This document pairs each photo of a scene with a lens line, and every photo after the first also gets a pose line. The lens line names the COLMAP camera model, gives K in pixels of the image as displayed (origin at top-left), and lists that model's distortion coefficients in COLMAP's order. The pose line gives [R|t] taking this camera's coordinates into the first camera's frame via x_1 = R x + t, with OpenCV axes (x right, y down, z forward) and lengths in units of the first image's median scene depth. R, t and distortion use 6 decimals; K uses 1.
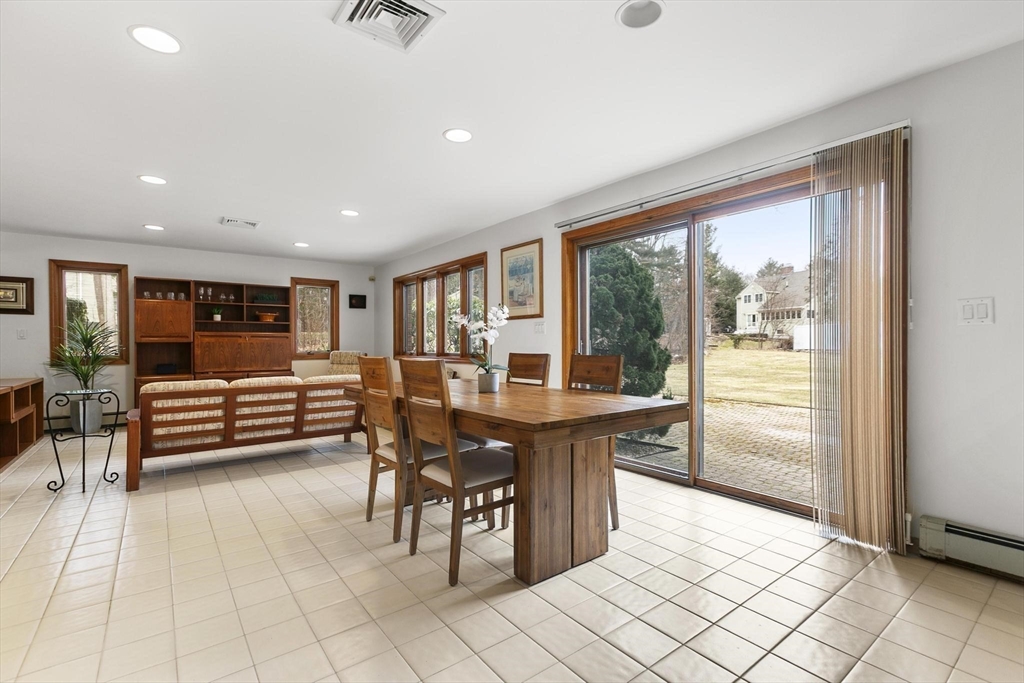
lens RADIAL K [[457.2, 0, 511.8], [0, 457.2, 342.0], [0, 0, 1]] dist [-0.000366, 0.000890]
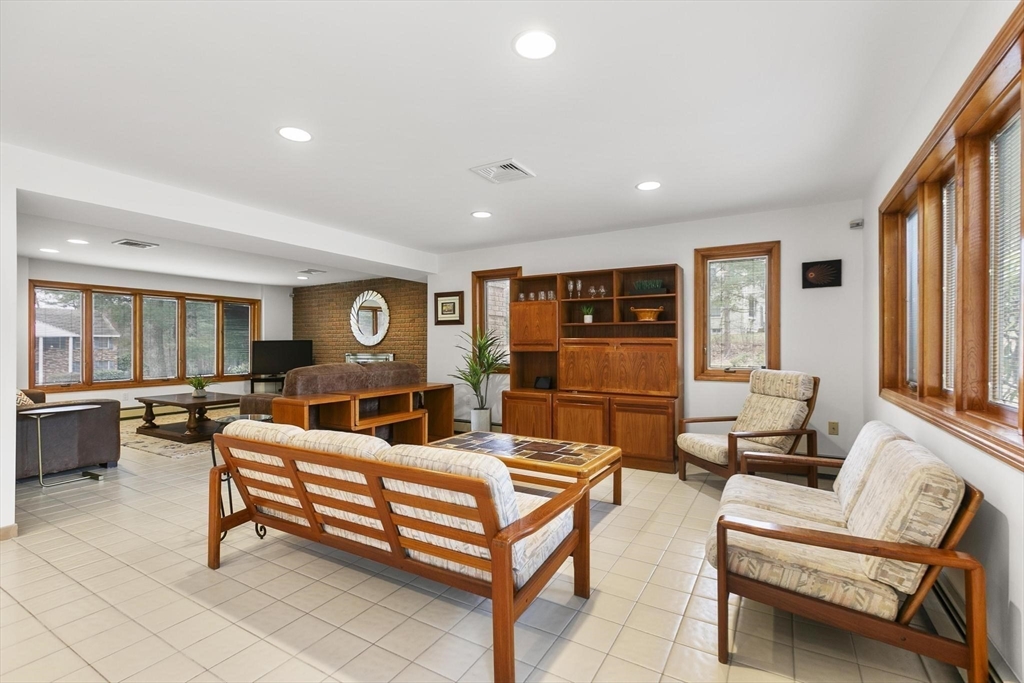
lens RADIAL K [[457.2, 0, 515.2], [0, 457.2, 342.8], [0, 0, 1]] dist [-0.000366, 0.000890]
pose [[0.381894, 0.000266, -0.924206, 0.008376], [0.001050, 0.999999, 0.000721, -0.014606], [0.924206, -0.001246, 0.381893, 0.600574]]
